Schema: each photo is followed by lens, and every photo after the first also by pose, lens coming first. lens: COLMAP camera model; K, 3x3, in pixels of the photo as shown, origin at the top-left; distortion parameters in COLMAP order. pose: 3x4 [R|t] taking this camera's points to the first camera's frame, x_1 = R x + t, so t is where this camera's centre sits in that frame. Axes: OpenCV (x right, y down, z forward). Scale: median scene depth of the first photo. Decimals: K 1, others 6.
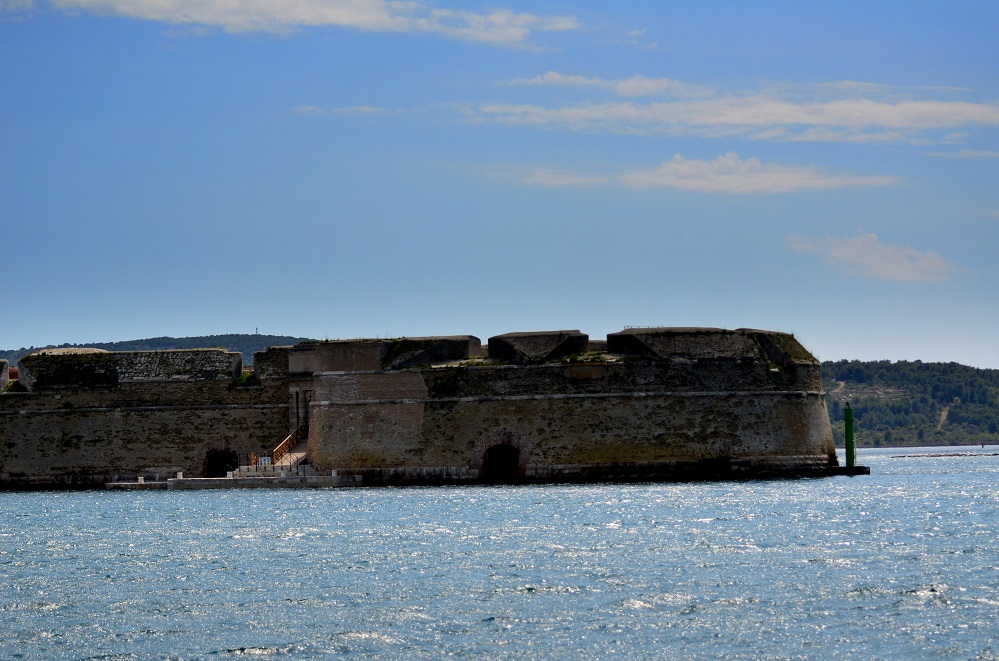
lens RADIAL K [[3056.5, 0, 499.4], [0, 3056.5, 330.6], [0, 0, 1]] dist [-0.115270, 0.000000]
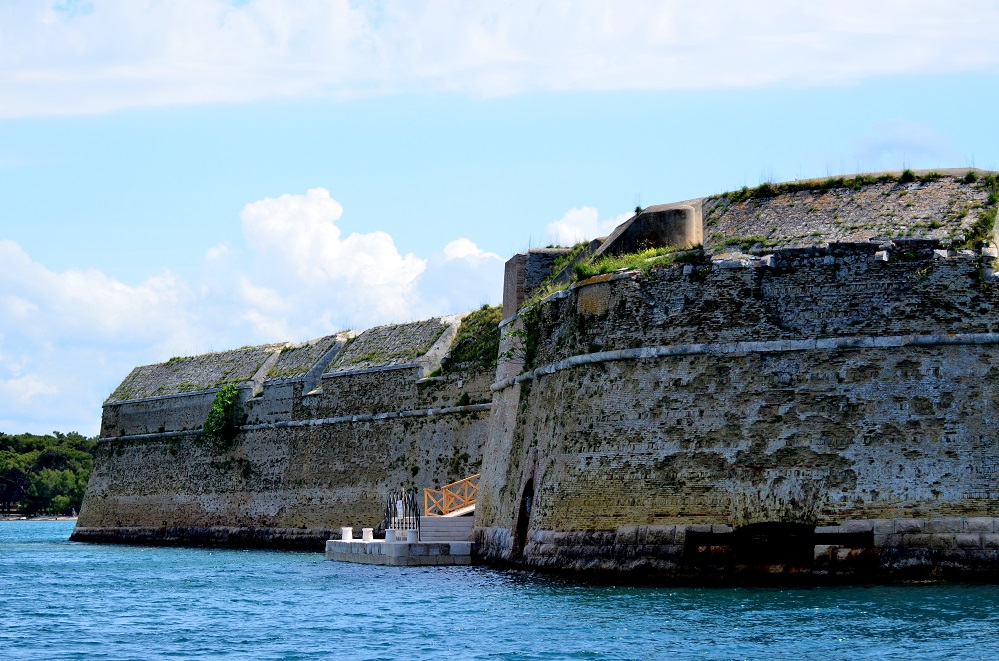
lens RADIAL K [[3056.5, 0, 499.5], [0, 3056.5, 330.1], [0, 0, 1]] dist [-0.115270, 0.000000]
pose [[0.620991, -0.031633, -0.783179, 0.334582], [0.031816, 0.999379, -0.015138, 0.023266], [0.783172, -0.015517, 0.621612, 0.746247]]
